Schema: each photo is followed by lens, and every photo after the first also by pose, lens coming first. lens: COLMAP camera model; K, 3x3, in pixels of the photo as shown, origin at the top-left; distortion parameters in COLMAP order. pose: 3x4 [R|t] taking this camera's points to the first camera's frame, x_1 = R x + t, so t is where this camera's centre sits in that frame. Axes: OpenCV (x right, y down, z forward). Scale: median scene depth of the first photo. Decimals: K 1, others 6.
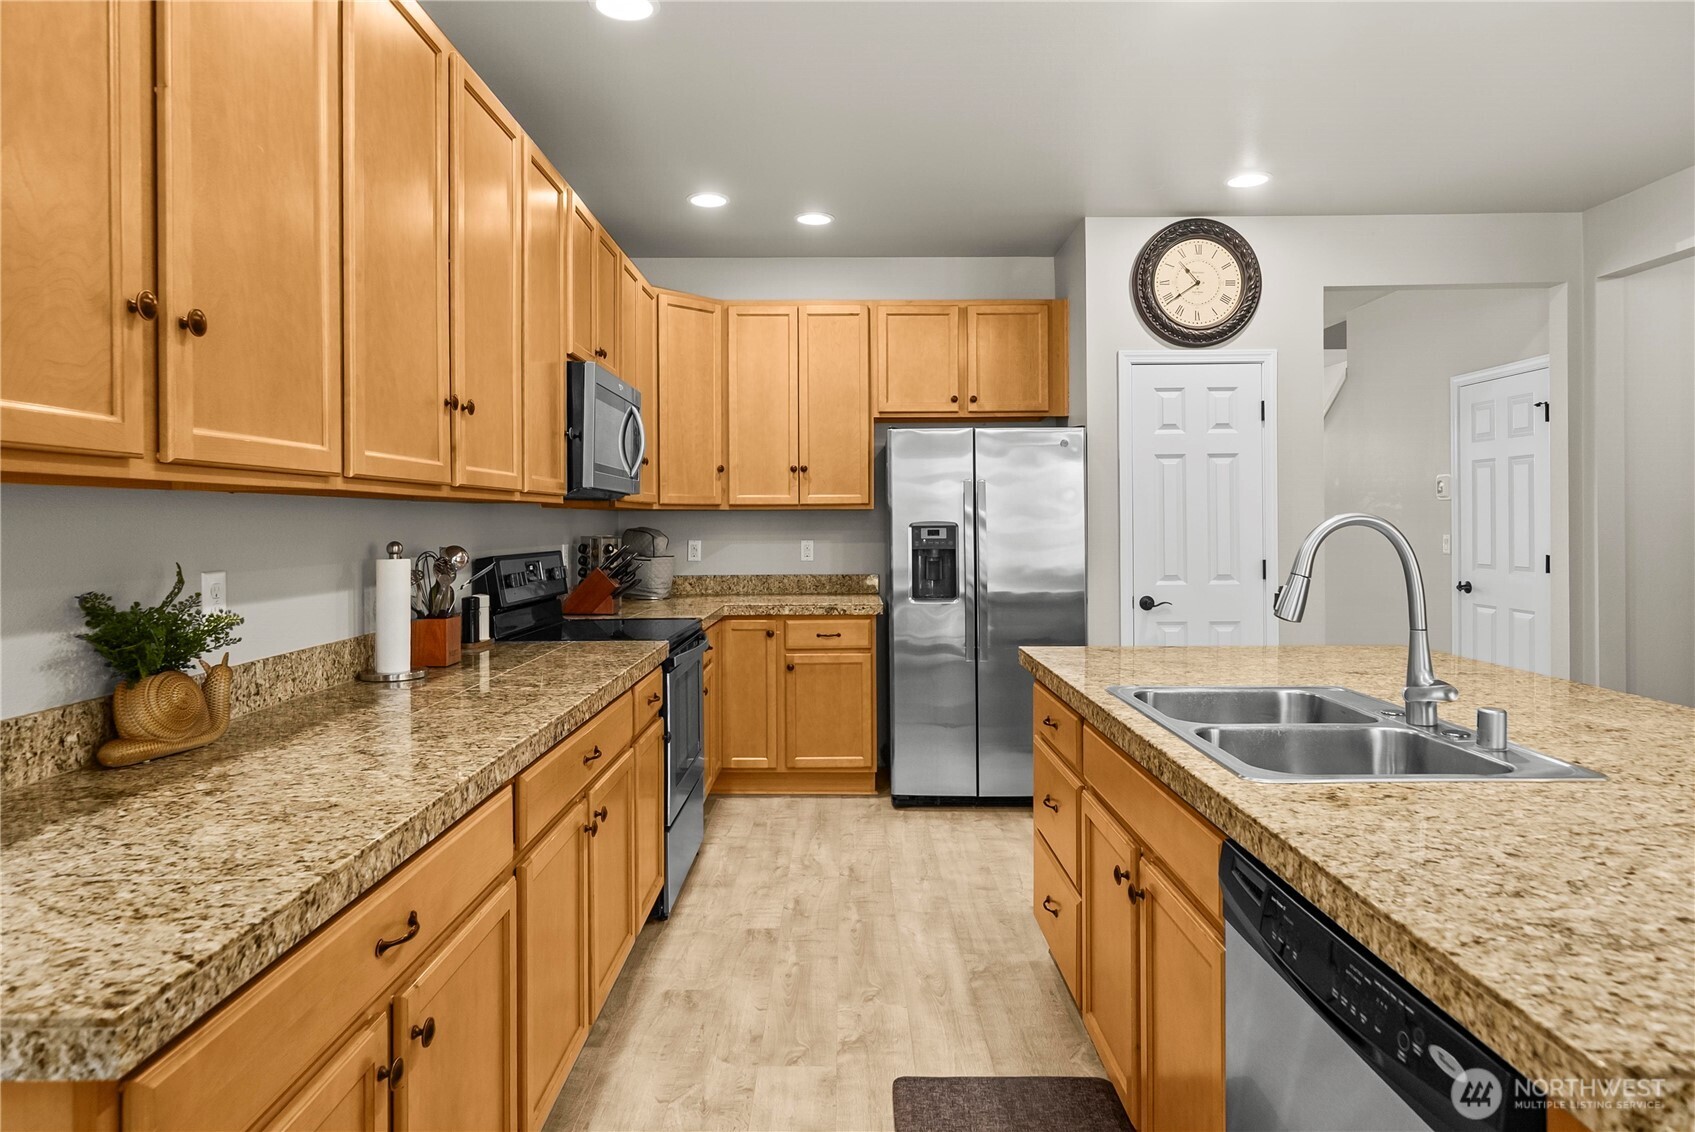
lens RADIAL K [[995.8, 0, 839.0], [0, 995.8, 525.2], [0, 0, 1]] dist [0.000919, 0.001027]
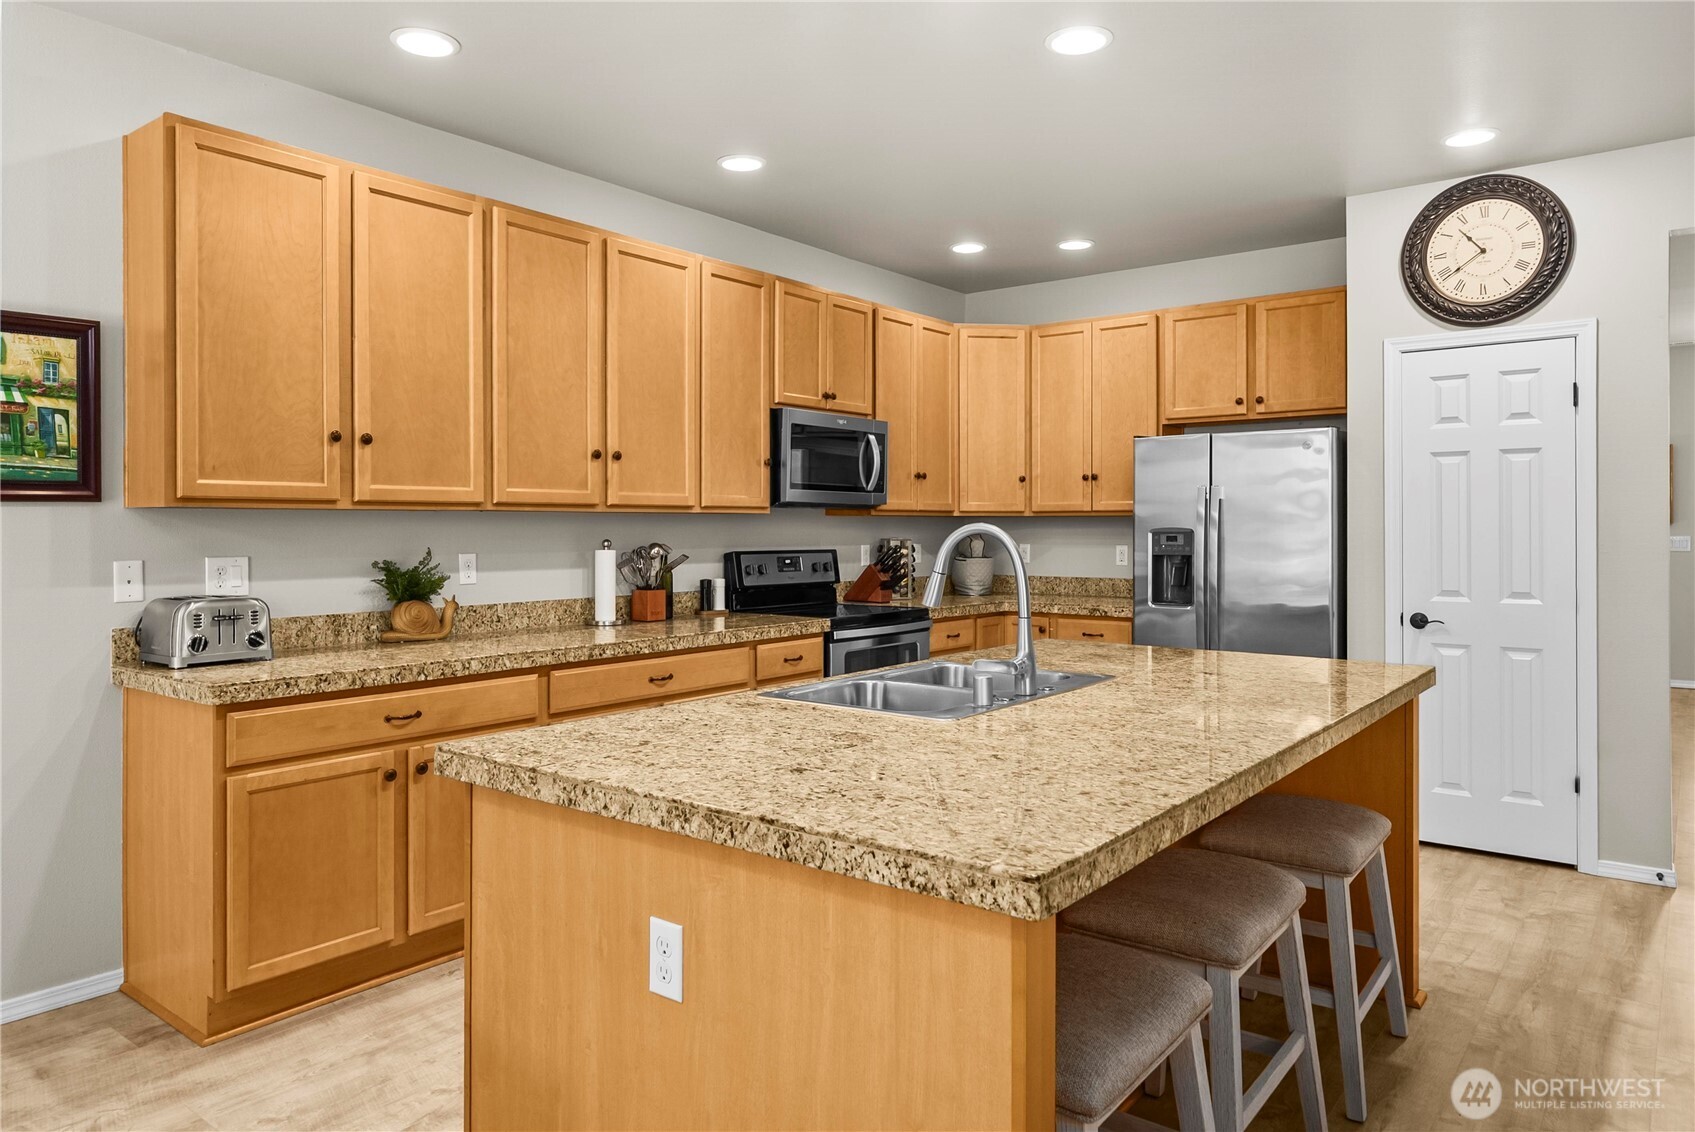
lens RADIAL K [[1099.3, 0, 840.1], [0, 1099.3, 528.0], [0, 0, 1]] dist [0.000473, 0.001831]
pose [[0.788517, 0.004135, -0.614999, 0.517029], [-0.004683, 0.999989, 0.000719, -0.002681], [0.614995, 0.002313, 0.788527, -0.089681]]
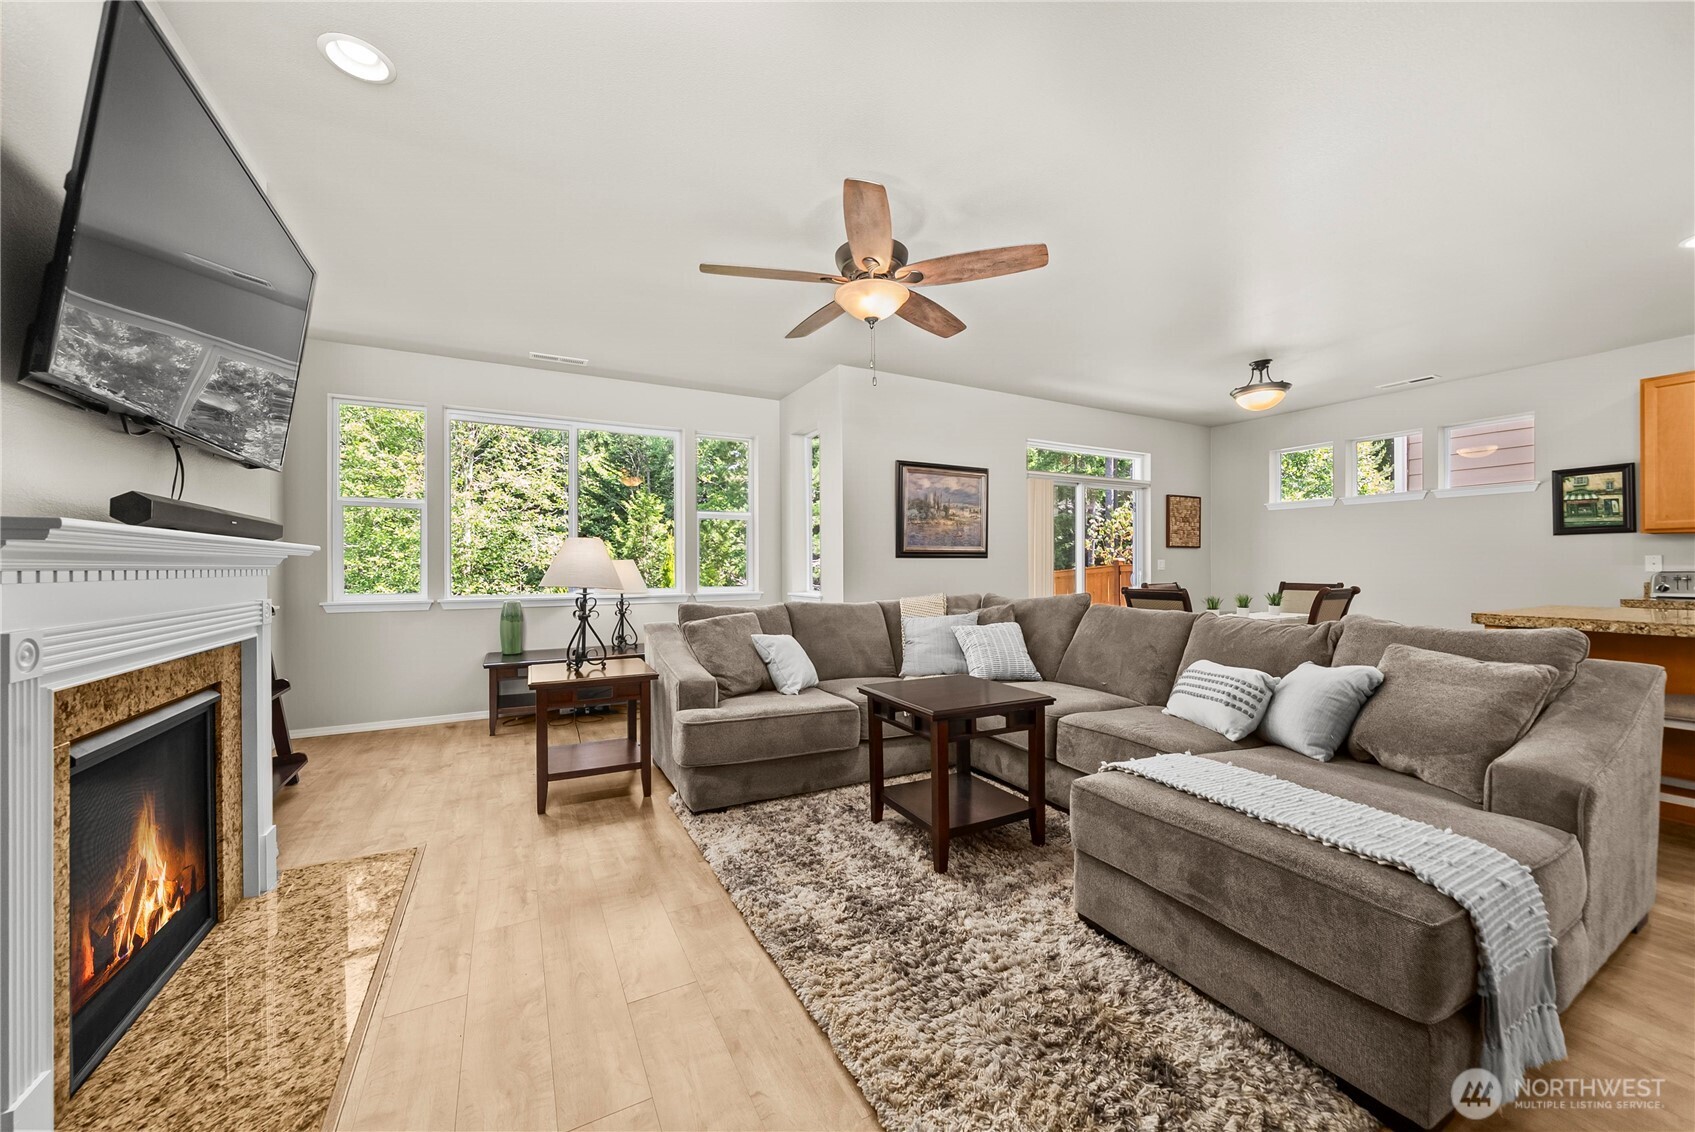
lens RADIAL K [[612.4, 0, 844.5], [0, 612.4, 565.7], [0, 0, 1]] dist [-0.003345, -0.000115]
pose [[-0.876313, 0.007318, -0.481686, 1.311024], [0.004525, 0.999966, 0.006960, 0.024767], [0.481720, 0.003920, -0.876316, 0.409351]]
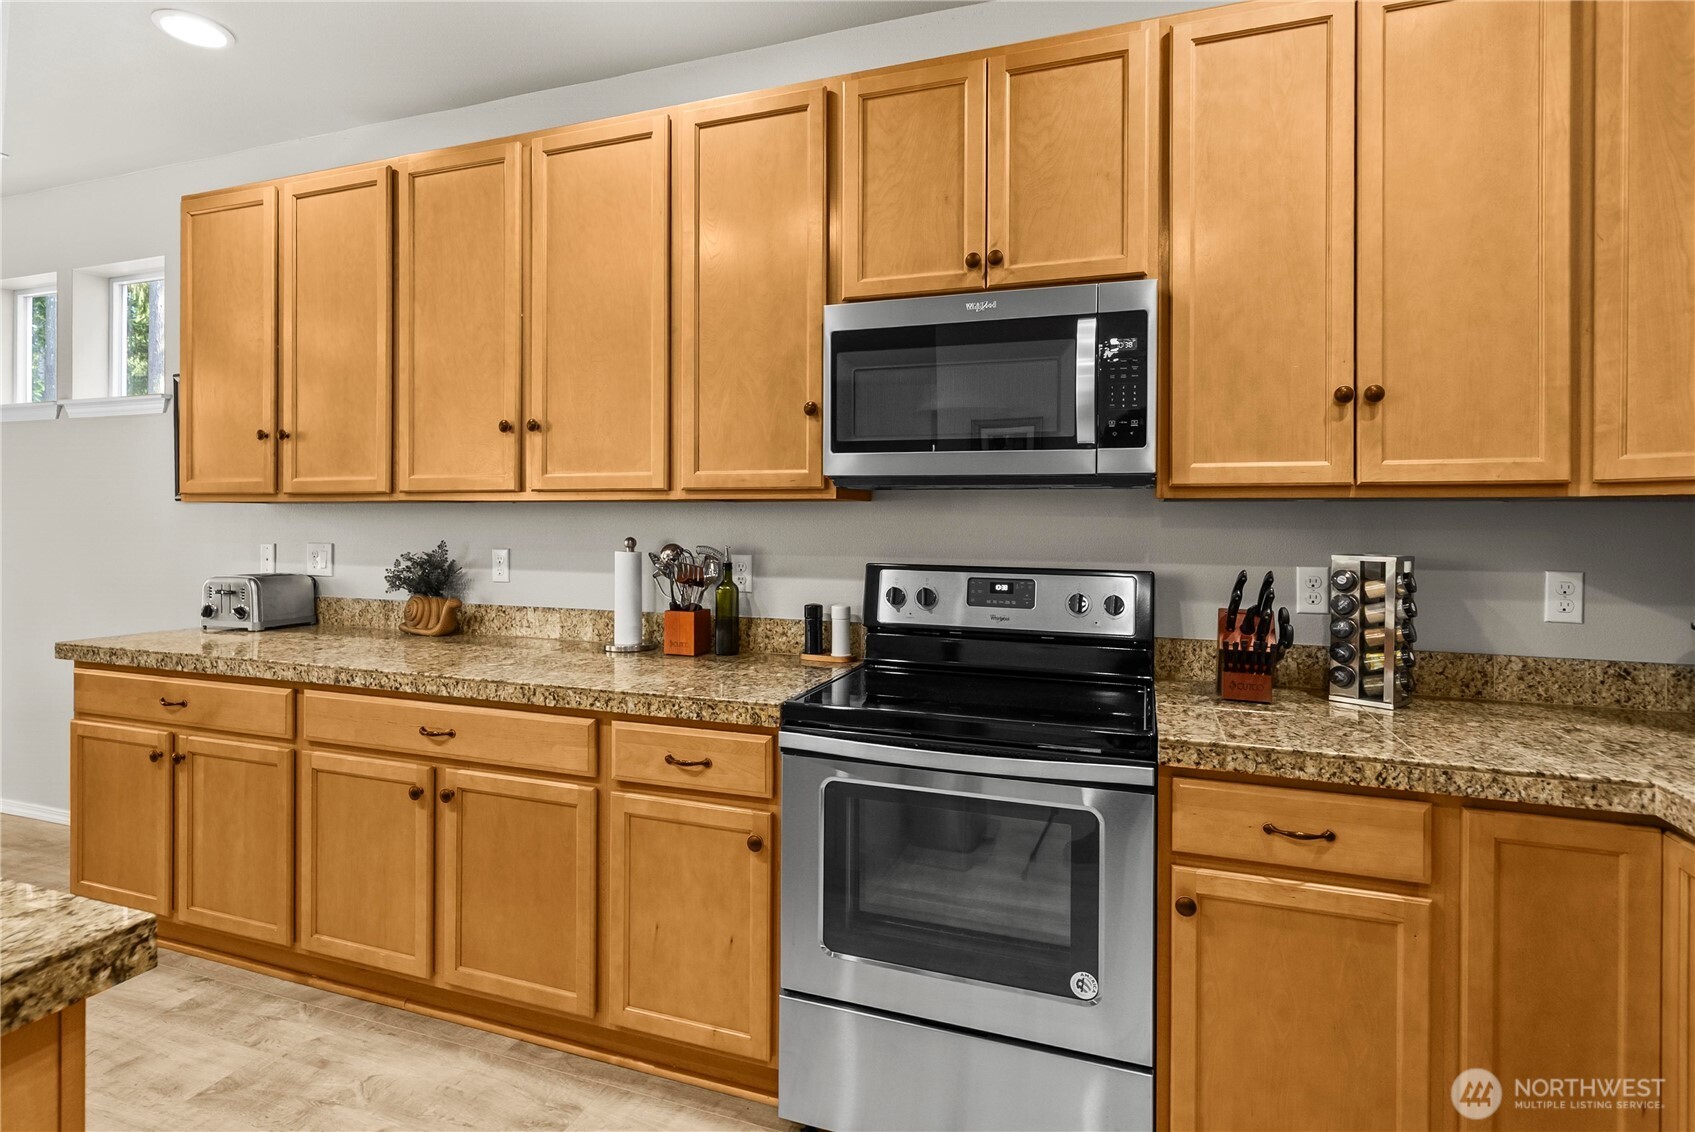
lens RADIAL K [[848.8, 0, 836.6], [0, 848.8, 524.6], [0, 0, 1]] dist [0.001247, 0.001372]
pose [[-0.333974, 0.002893, -0.942578, 0.246420], [-0.009700, 0.999932, 0.006505, -0.004430], [0.942532, 0.011315, -0.333923, 0.874525]]
